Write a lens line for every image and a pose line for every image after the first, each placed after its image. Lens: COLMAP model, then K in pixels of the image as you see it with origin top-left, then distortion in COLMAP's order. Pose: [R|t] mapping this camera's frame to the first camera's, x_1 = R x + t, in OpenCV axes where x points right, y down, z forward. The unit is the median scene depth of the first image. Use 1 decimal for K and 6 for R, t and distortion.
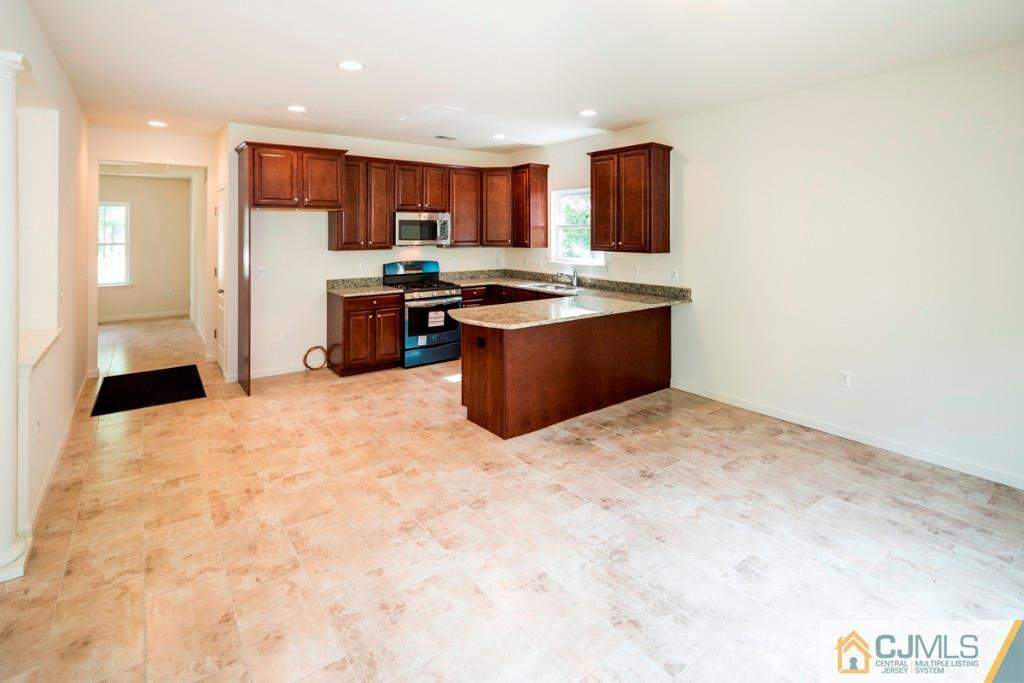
lens RADIAL K [[490.8, 0, 500.9], [0, 490.8, 226.5], [0, 0, 1]] dist [0.000862, -0.001306]
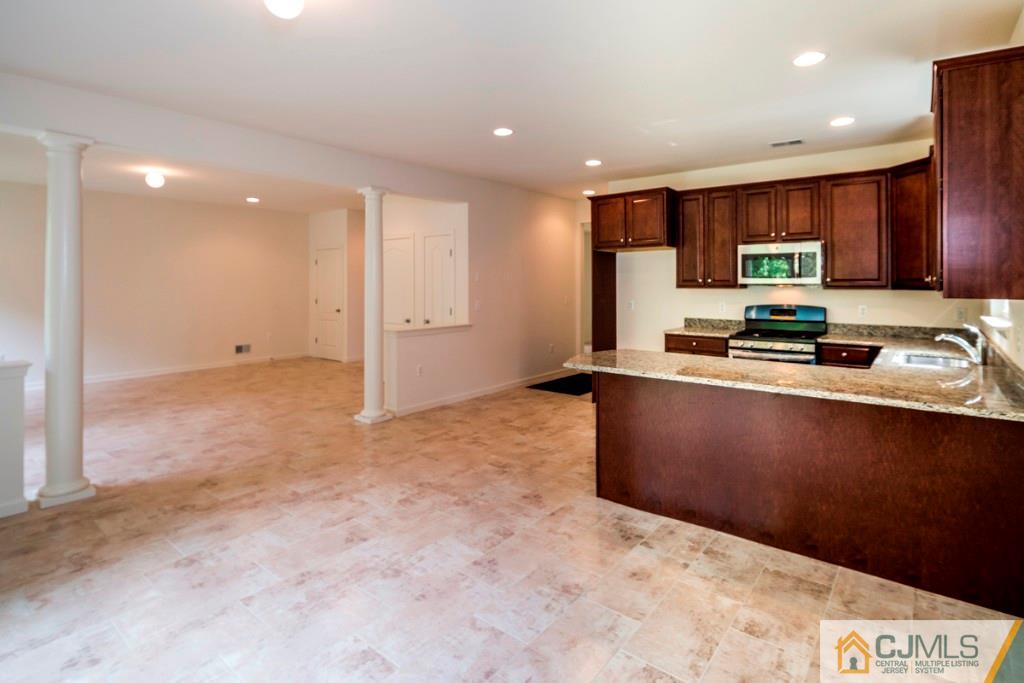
lens RADIAL K [[506.6, 0, 527.3], [0, 506.6, 273.1], [0, 0, 1]] dist [0.003315, -0.005330]
pose [[0.284280, -0.015401, -0.958618, 0.556395], [0.008975, 0.999870, -0.013402, 0.029554], [0.958699, -0.004794, 0.284381, 0.408264]]
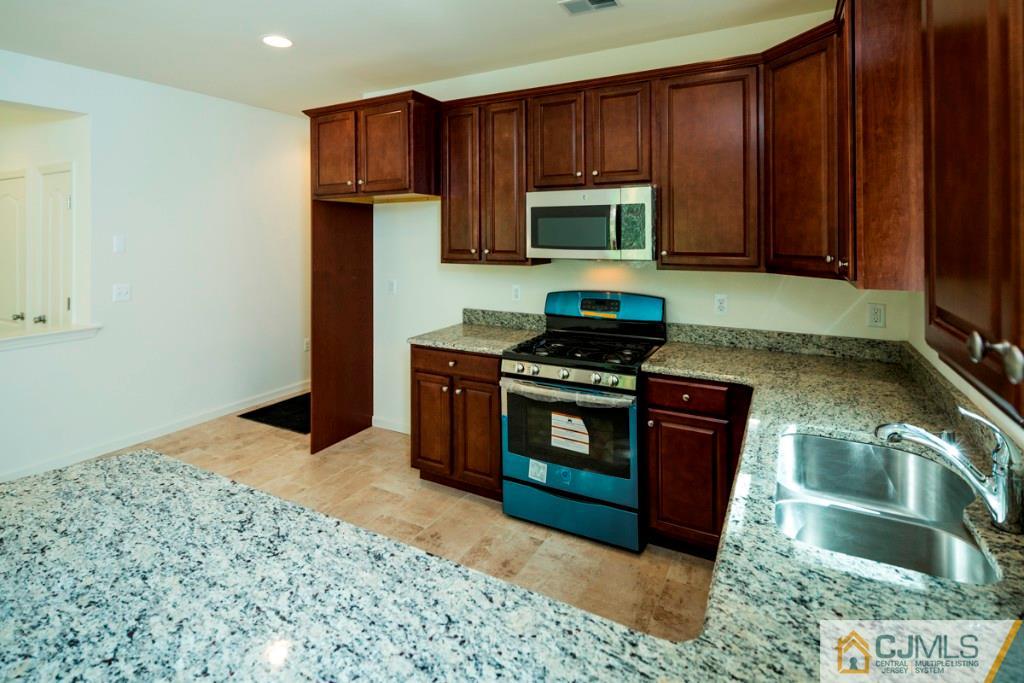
lens RADIAL K [[506.6, 0, 508.9], [0, 506.6, 224.9], [0, 0, 1]] dist [0.003315, -0.005330]
pose [[0.432531, -0.012377, -0.901534, 0.257600], [0.014726, 0.999869, -0.006662, 0.008040], [0.901499, -0.010394, 0.432657, 0.790646]]
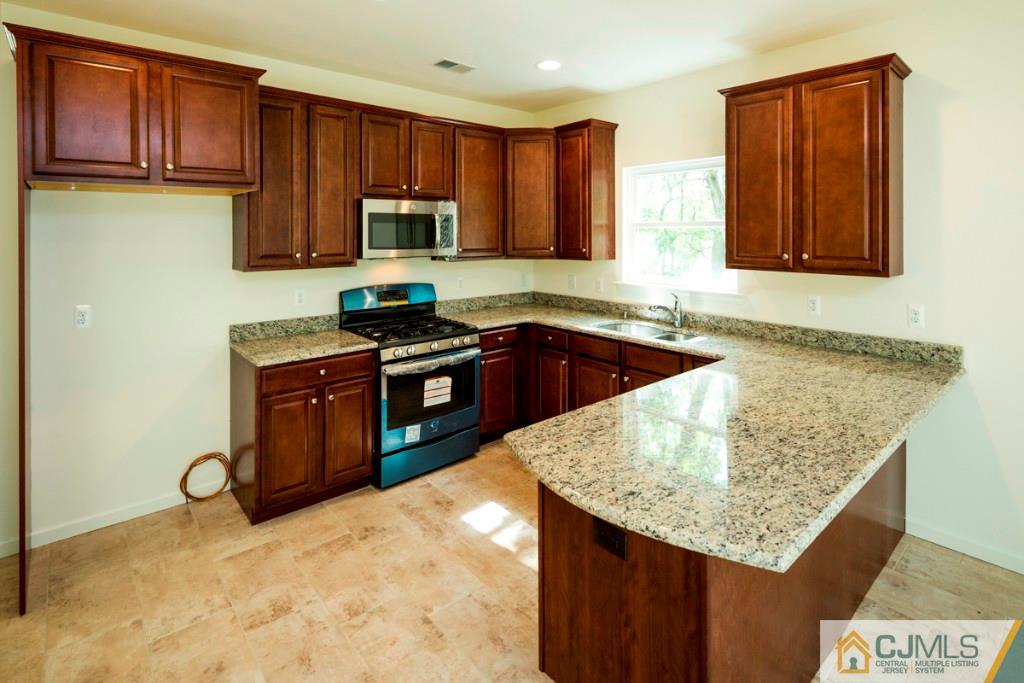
lens RADIAL K [[506.6, 0, 509.5], [0, 506.6, 230.9], [0, 0, 1]] dist [0.003315, -0.005330]
pose [[0.996407, -0.000276, 0.084690, -0.102724], [-0.000403, 0.999968, 0.008000, 0.002527], [-0.084690, -0.008005, 0.996375, 0.439913]]
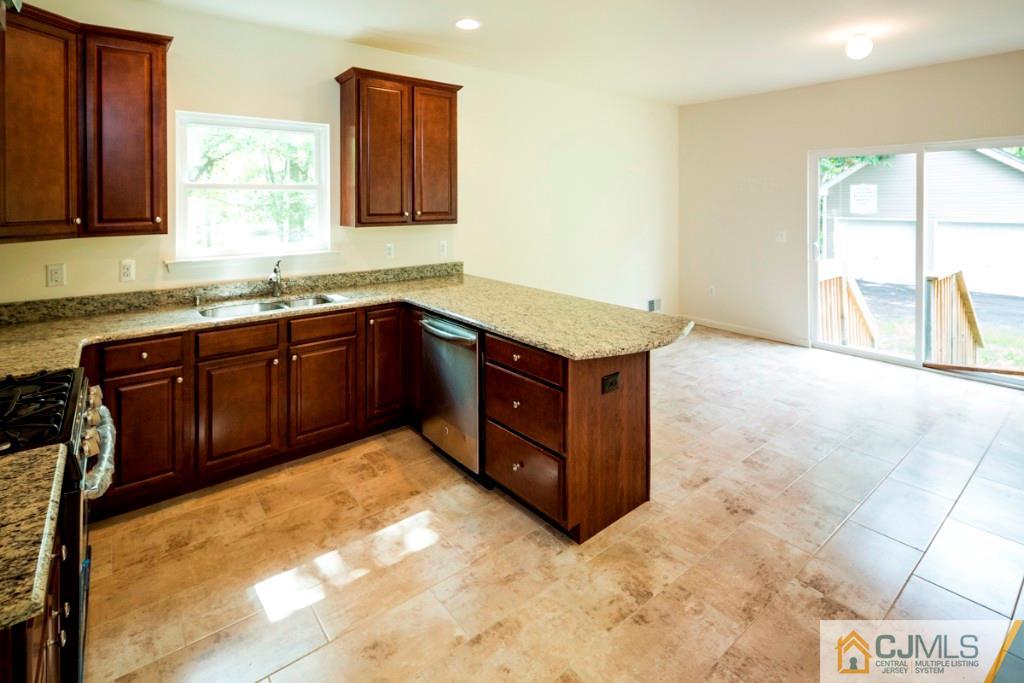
lens RADIAL K [[506.6, 0, 513.9], [0, 506.6, 205.3], [0, 0, 1]] dist [0.003315, -0.005330]
pose [[-0.051997, -0.011337, 0.998583, -0.447831], [-0.009059, 0.999900, 0.010880, 0.011864], [-0.998606, -0.008480, -0.052094, 0.805168]]
